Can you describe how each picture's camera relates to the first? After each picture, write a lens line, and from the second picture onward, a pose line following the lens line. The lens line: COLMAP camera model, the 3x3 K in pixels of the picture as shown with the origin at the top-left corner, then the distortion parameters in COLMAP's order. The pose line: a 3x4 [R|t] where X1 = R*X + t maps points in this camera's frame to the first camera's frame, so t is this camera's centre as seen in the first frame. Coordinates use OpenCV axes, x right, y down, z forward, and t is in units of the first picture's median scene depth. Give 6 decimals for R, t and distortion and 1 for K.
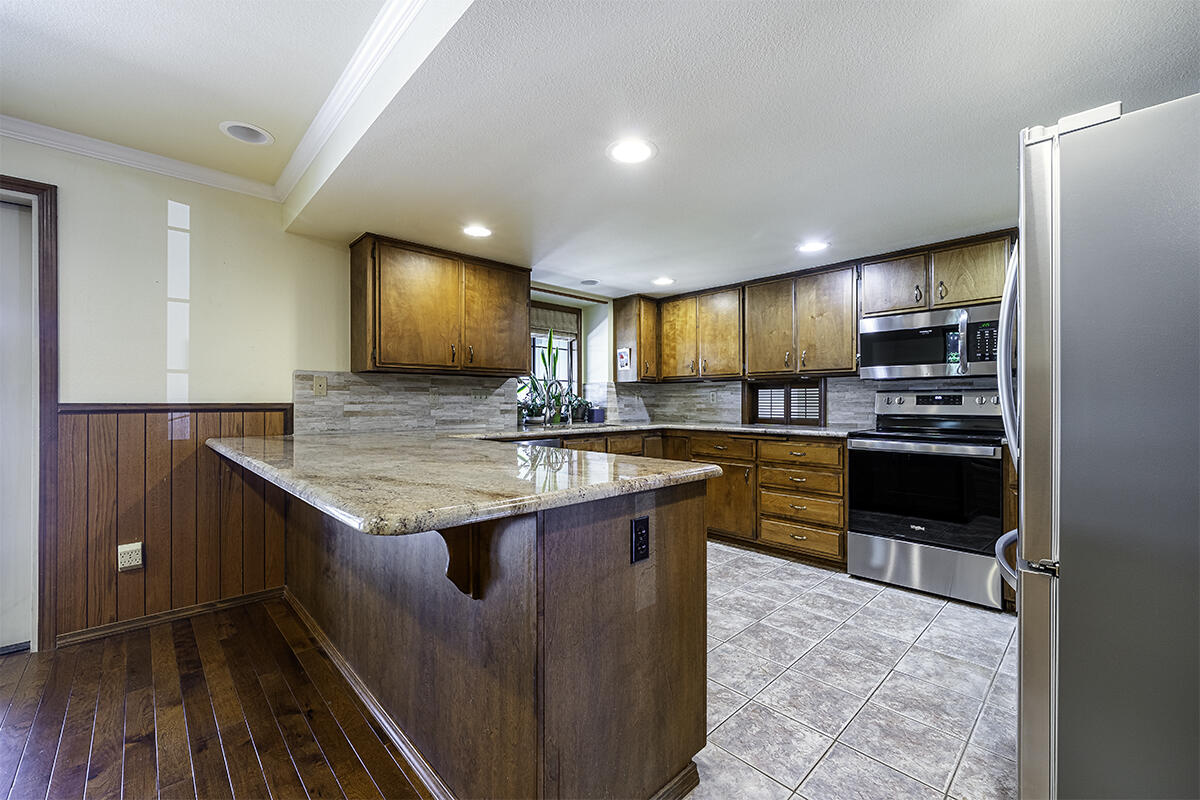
lens RADIAL K [[483.5, 0, 598.0], [0, 483.5, 400.9], [0, 0, 1]] dist [-0.000313, -0.000514]
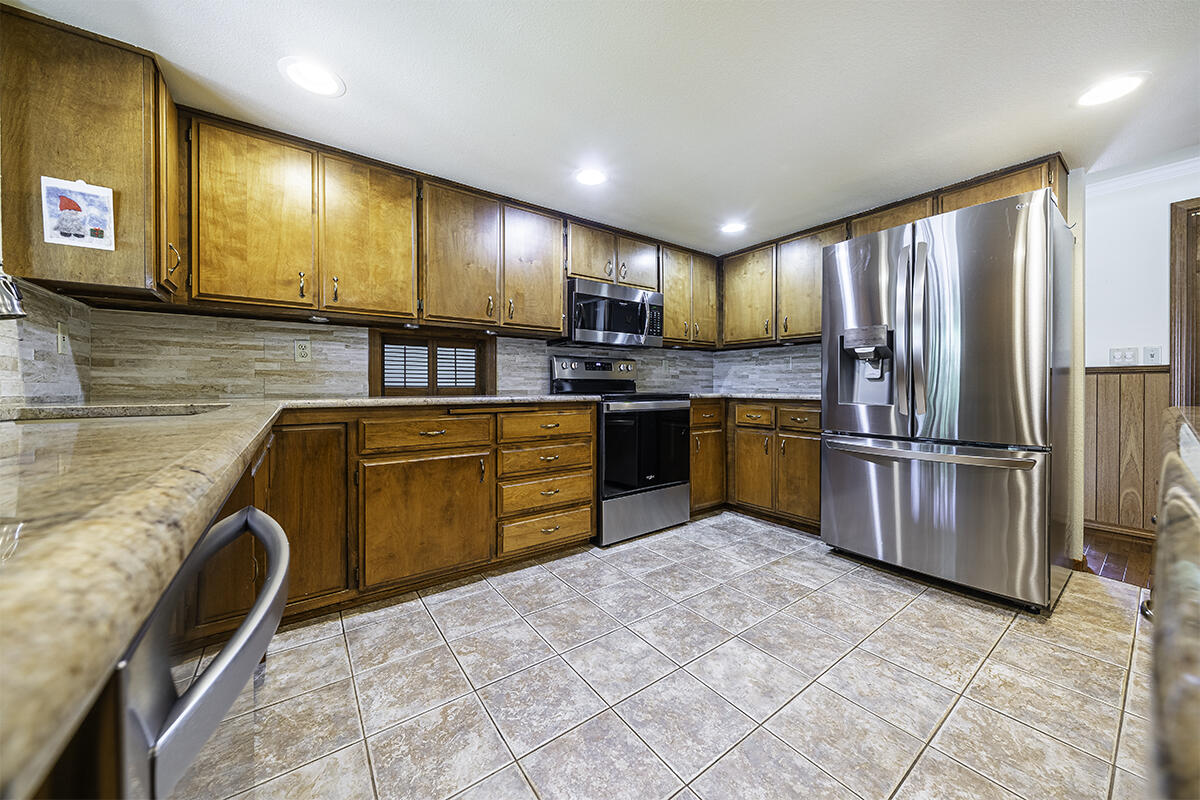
lens RADIAL K [[414.3, 0, 602.1], [0, 414.3, 390.9], [0, 0, 1]] dist [-0.003058, -0.000071]
pose [[0.129010, -0.007337, 0.991616, -0.236904], [-0.001235, 0.999971, 0.007559, 0.043447], [-0.991642, -0.002200, 0.128998, 0.772209]]
